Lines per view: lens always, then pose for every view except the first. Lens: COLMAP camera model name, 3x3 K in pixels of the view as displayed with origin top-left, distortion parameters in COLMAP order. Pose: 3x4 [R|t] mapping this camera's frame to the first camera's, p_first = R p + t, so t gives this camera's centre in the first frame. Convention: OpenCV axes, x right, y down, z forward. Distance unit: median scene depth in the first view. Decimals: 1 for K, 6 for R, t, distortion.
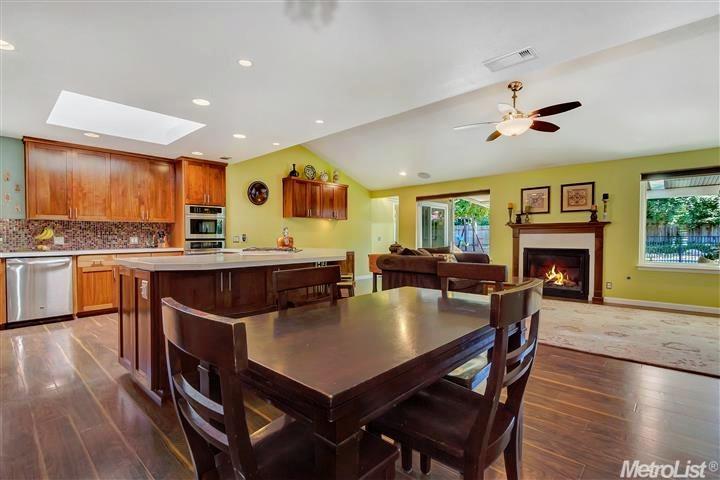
lens RADIAL K [[342.4, 0, 360.0], [0, 342.4, 240.0], [0, 0, 1]] dist [0.003742, 0.000064]
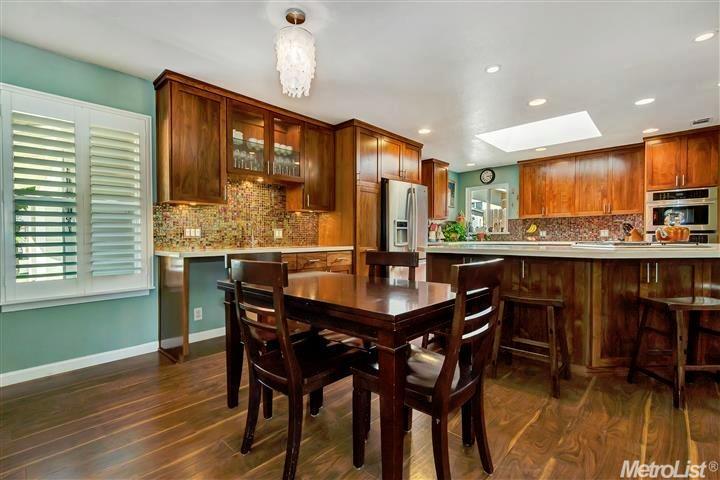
lens RADIAL K [[328.7, 0, 357.6], [0, 328.7, 240.1], [0, 0, 1]] dist [0.000930, 0.000196]
pose [[-0.014339, 0.014969, -0.999785, 0.338949], [-0.000892, 0.999887, 0.014983, 0.007944], [0.999897, 0.001107, -0.014324, 0.271453]]
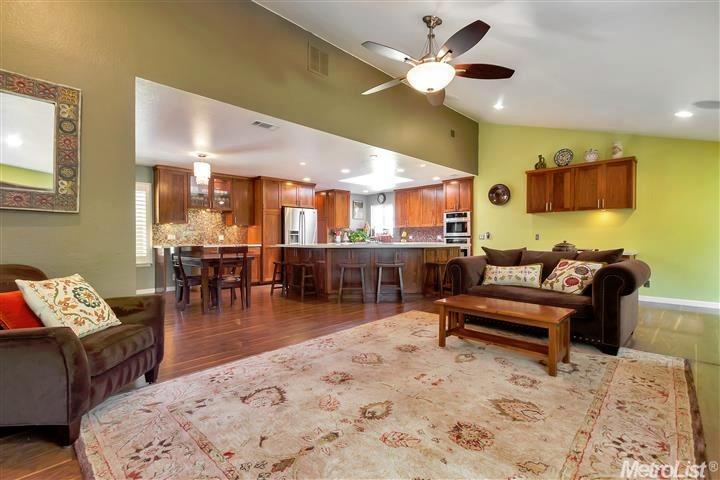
lens RADIAL K [[326.5, 0, 363.0], [0, 326.5, 244.9], [0, 0, 1]] dist [-0.001147, -0.000256]
pose [[-0.044473, 0.023155, -0.998742, 0.902372], [-0.003451, 0.999722, 0.023331, 0.002096], [0.999005, 0.004484, -0.044380, 0.708730]]
